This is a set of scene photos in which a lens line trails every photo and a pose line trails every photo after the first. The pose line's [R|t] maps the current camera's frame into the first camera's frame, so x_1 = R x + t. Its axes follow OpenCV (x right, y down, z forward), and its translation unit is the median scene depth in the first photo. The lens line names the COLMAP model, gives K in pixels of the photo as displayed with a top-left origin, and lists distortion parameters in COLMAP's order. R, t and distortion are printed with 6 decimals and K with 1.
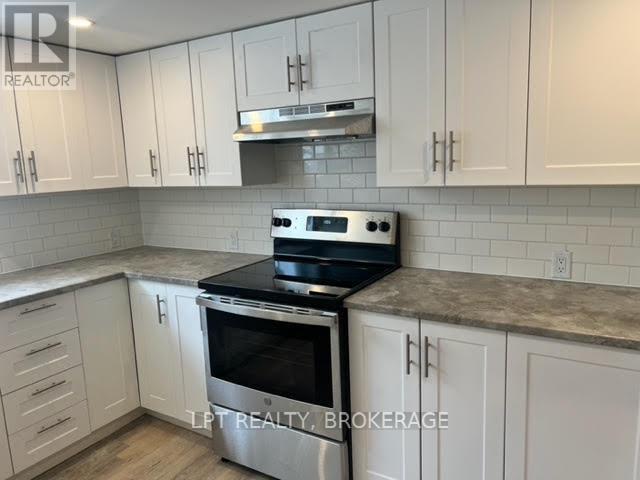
lens RADIAL K [[482.8, 0, 319.9], [0, 482.8, 227.9], [0, 0, 1]] dist [0.061375, -0.105541]
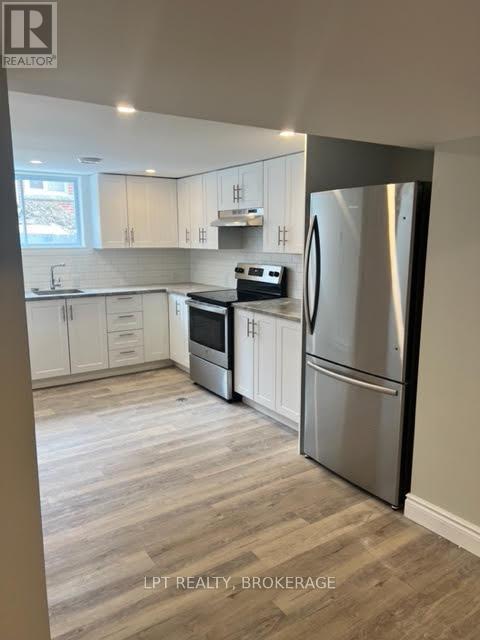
lens RADIAL K [[482.8, 0, 240.0], [0, 482.8, 320.0], [0, 0, 1]] dist [0.061375, -0.105541]
pose [[0.898222, 0.112348, -0.424941, 0.804321], [-0.095268, 0.993562, 0.061310, 0.070317], [0.429093, -0.014587, 0.903143, -0.747508]]
